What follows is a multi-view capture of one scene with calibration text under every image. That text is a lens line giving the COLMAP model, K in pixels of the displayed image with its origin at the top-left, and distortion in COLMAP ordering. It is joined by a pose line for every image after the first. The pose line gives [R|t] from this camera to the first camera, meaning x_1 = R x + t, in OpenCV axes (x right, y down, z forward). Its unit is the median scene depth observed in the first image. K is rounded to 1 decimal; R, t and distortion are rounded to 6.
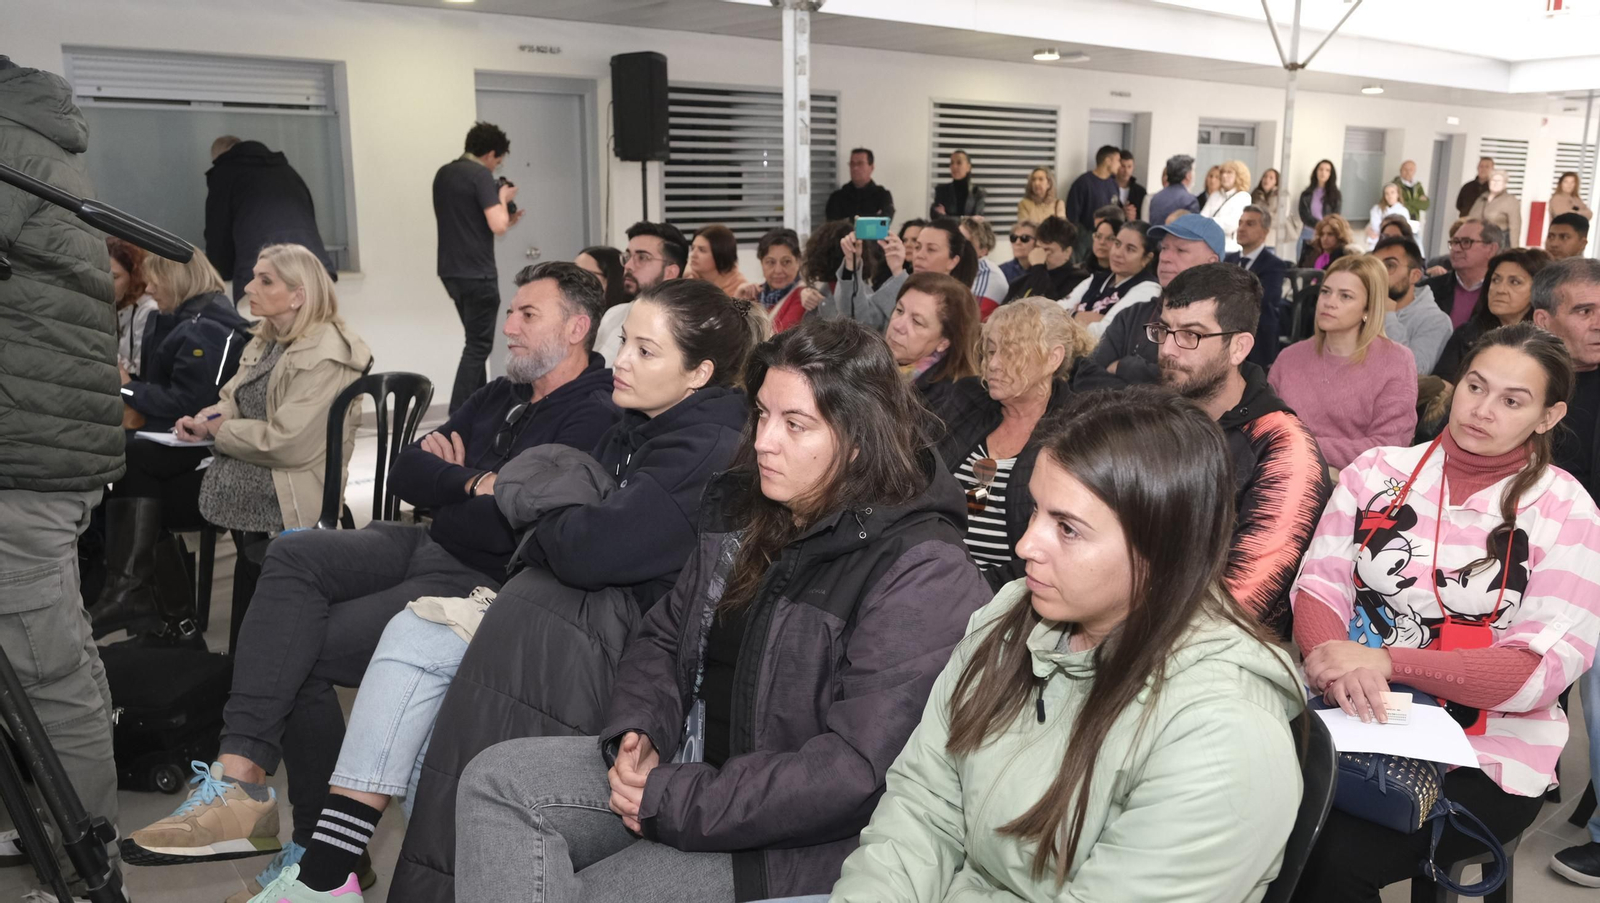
lens RADIAL K [[1243.5, 0, 800.0], [0, 1243.5, 451.5], [0, 0, 1]] dist [-0.013068, 0.001722]
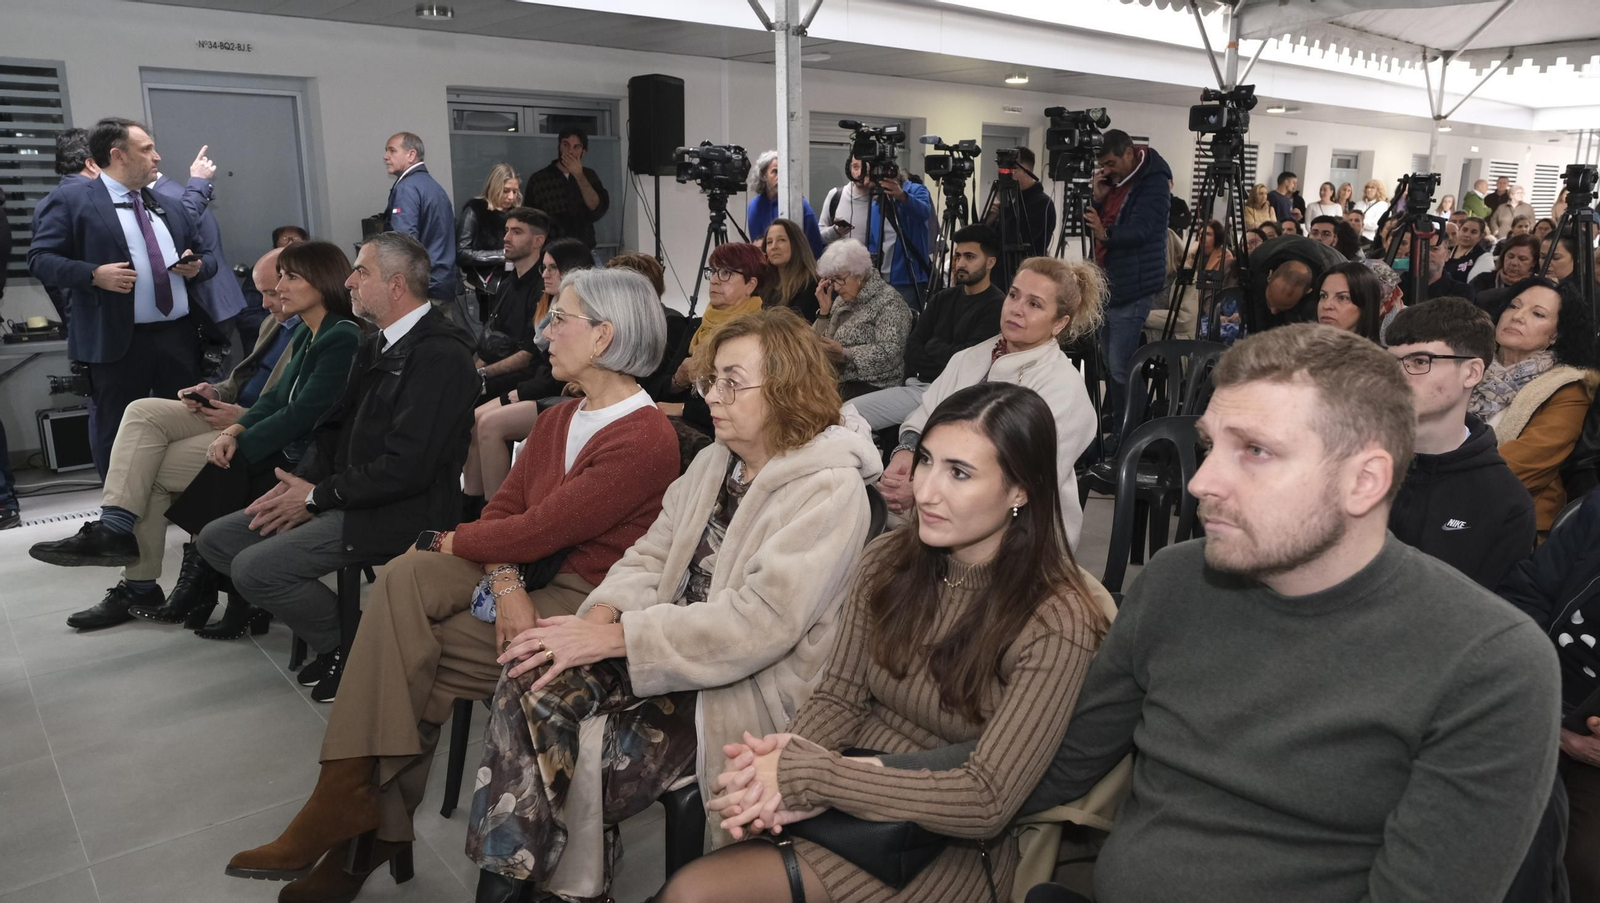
lens RADIAL K [[1130.6, 0, 800.0], [0, 1130.6, 451.5], [0, 0, 1]] dist [-0.007230, 0.004610]
pose [[0.998805, -0.010767, 0.047668, -0.447638], [0.010287, 0.999894, 0.010309, 0.072879], [-0.047774, -0.009806, 0.998810, -0.335975]]
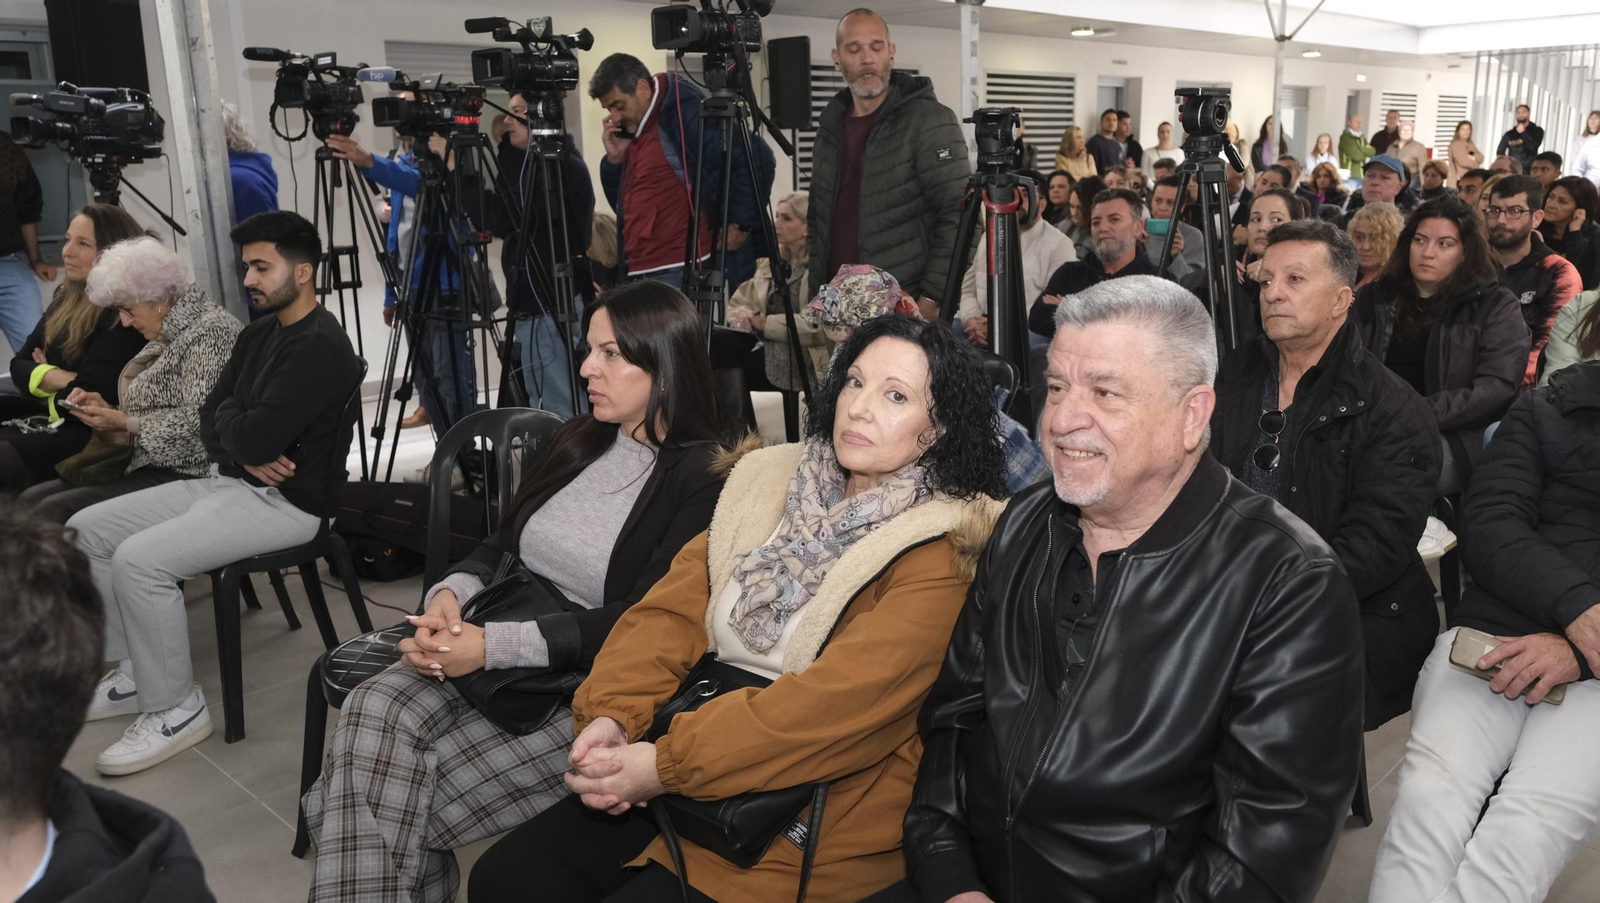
lens RADIAL K [[1303.0, 0, 800.0], [0, 1303.0, 451.5], [0, 0, 1]] dist [-0.007846, 0.008012]
pose [[0.990340, -0.053221, 0.128043, -0.249101], [0.051206, 0.998508, 0.018978, 0.041871], [-0.128862, -0.012238, 0.991587, -0.197161]]
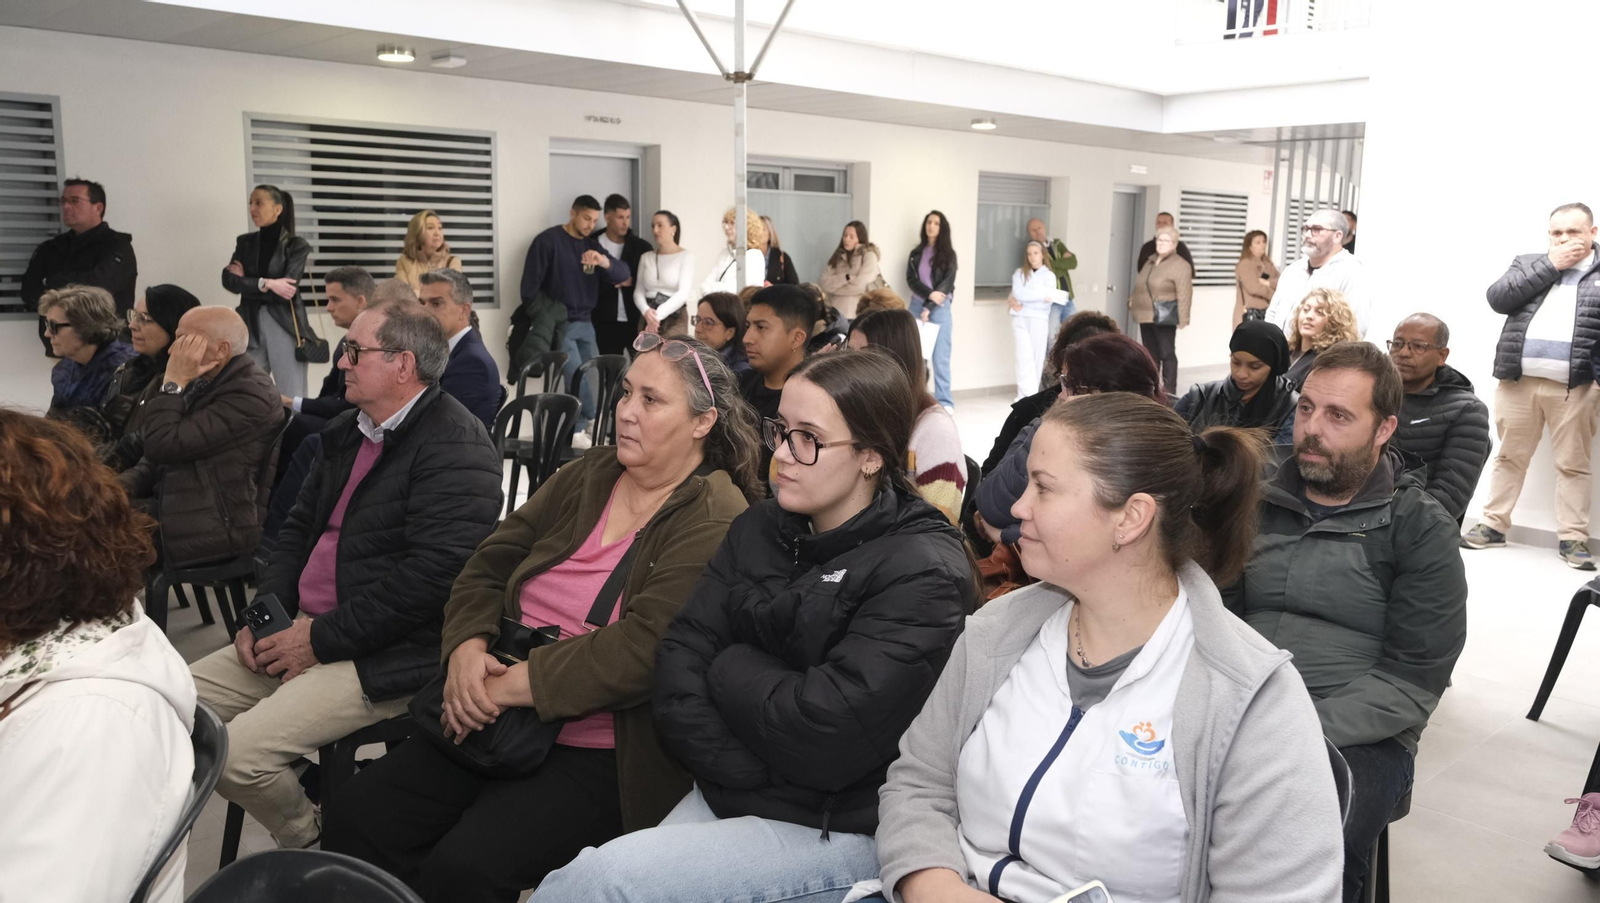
lens RADIAL K [[1273.7, 0, 800.0], [0, 1273.7, 451.5], [0, 0, 1]] dist [-0.008143, 0.003518]
pose [[0.997551, 0.002874, 0.069883, 0.384346], [0.000439, 0.998878, -0.047354, -0.057927], [-0.069941, 0.047269, 0.996431, 0.269969]]
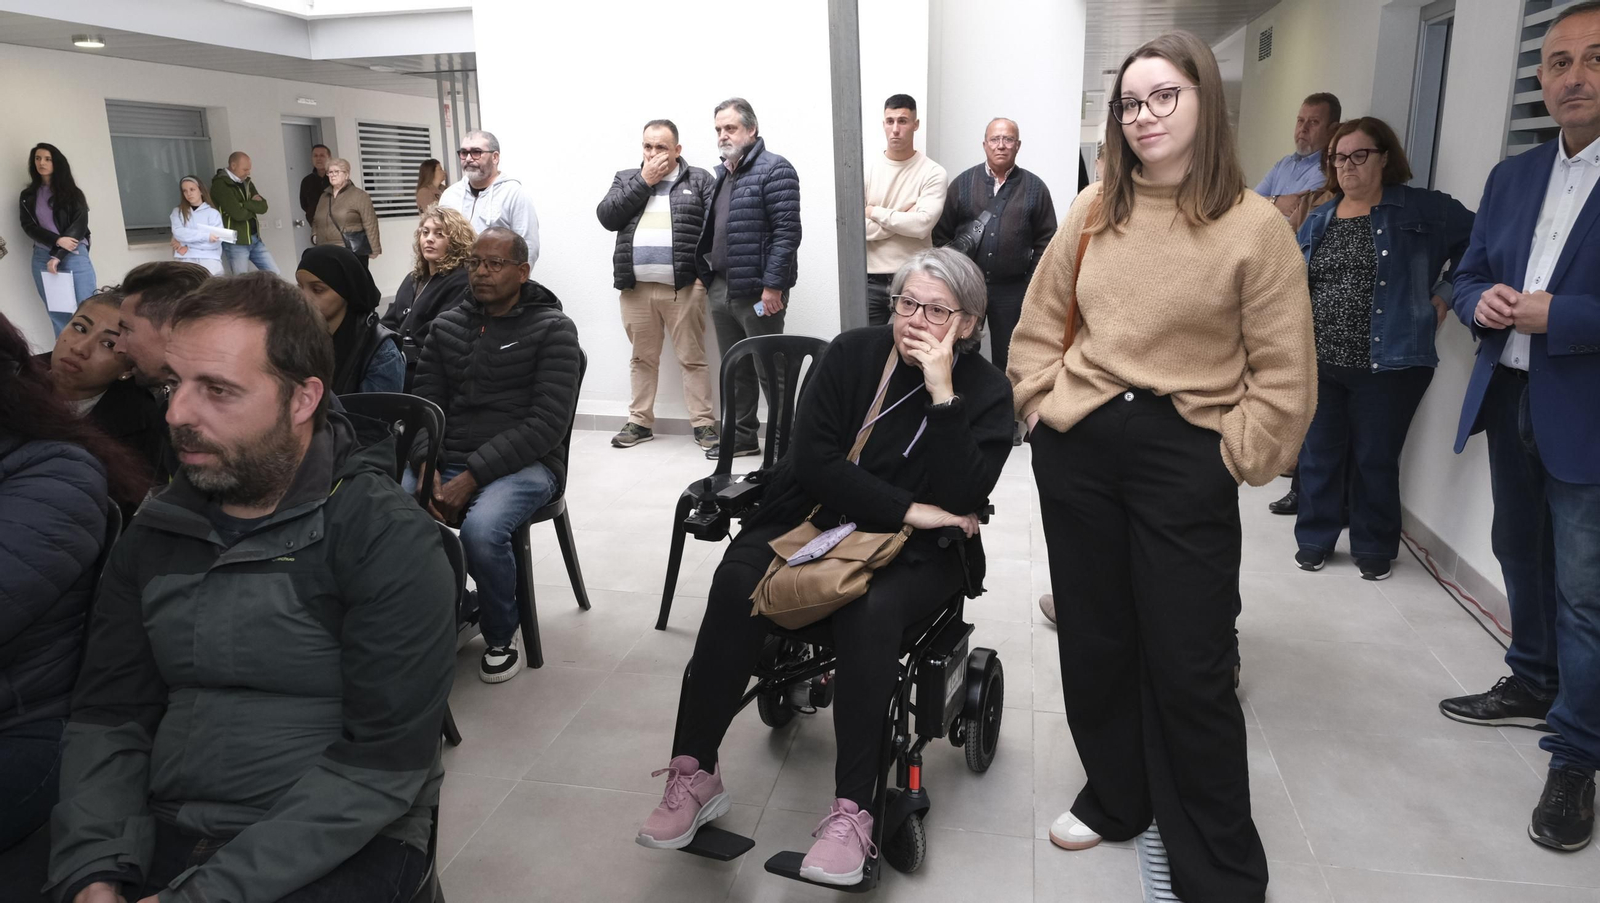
lens RADIAL K [[1111.1, 0, 800.0], [0, 1111.1, 451.5], [0, 0, 1]] dist [-0.022685, 0.015824]
pose [[0.778969, -0.164895, 0.604993, 0.481515], [0.149380, 0.985827, 0.076357, -0.068958], [-0.609010, 0.030895, 0.792561, 0.356538]]
